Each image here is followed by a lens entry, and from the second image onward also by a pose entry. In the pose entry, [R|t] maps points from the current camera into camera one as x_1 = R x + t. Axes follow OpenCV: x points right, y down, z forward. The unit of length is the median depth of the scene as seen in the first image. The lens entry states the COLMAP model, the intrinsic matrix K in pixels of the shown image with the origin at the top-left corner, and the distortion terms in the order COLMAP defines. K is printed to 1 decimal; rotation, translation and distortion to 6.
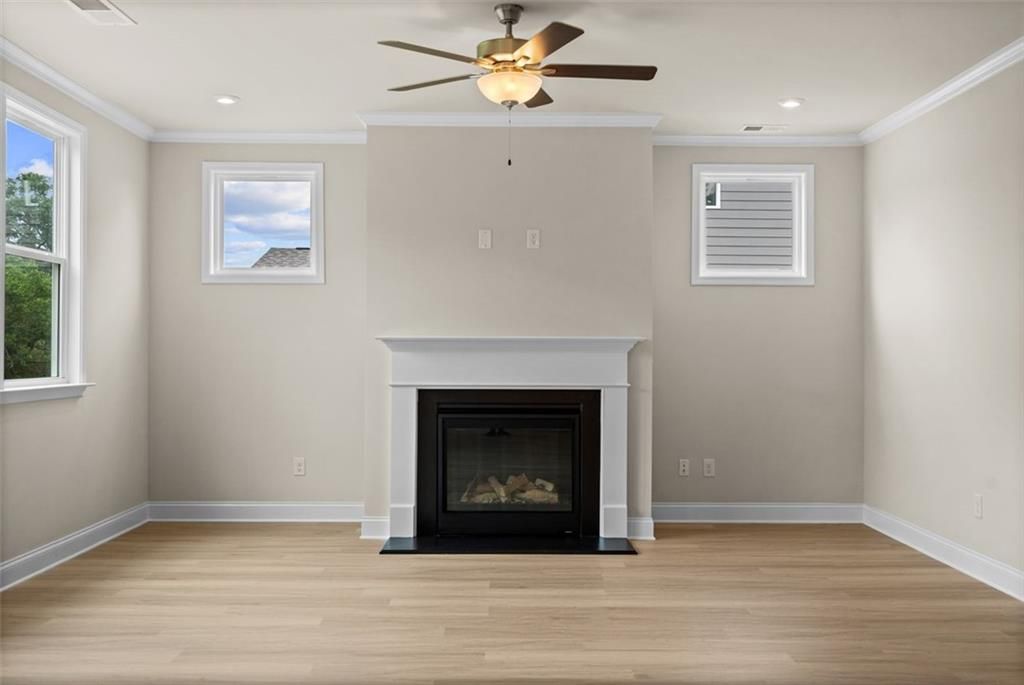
lens RADIAL K [[1023.0, 0, 512.0], [0, 1023.0, 342.5], [0, 0, 1]] dist [0.016441, 0.005714]
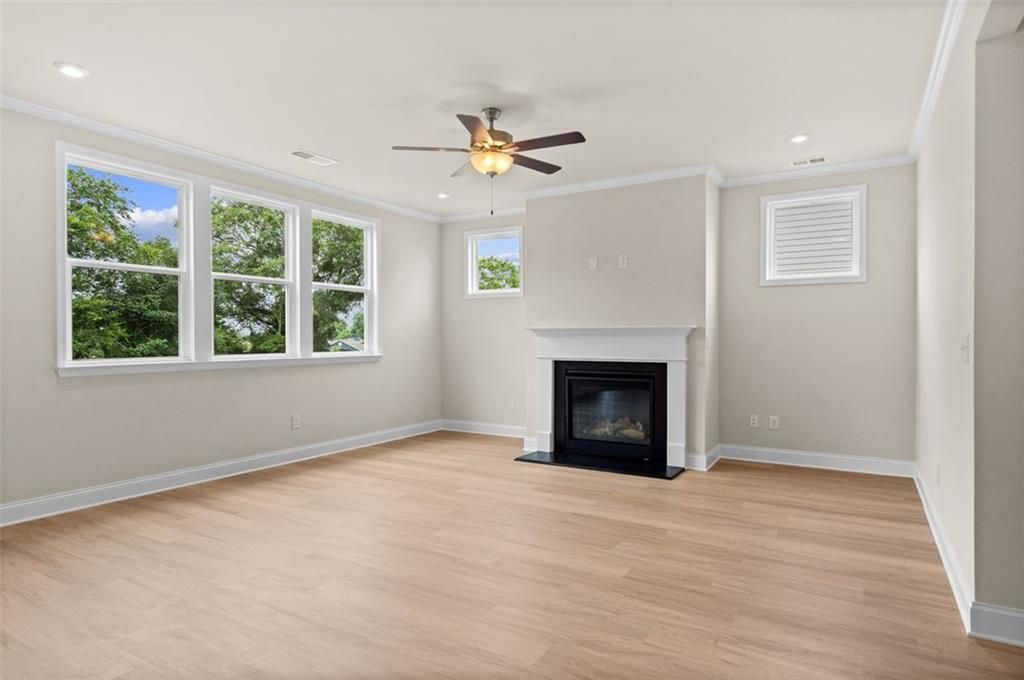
lens RADIAL K [[586.5, 0, 512.0], [0, 586.5, 340.0], [0, 0, 1]] dist [0.001331, 0.000771]
pose [[0.850770, -0.002961, -0.525530, 0.332591], [0.009704, 0.999902, 0.010076, 0.003995], [0.525449, -0.013672, 0.850715, 0.186831]]
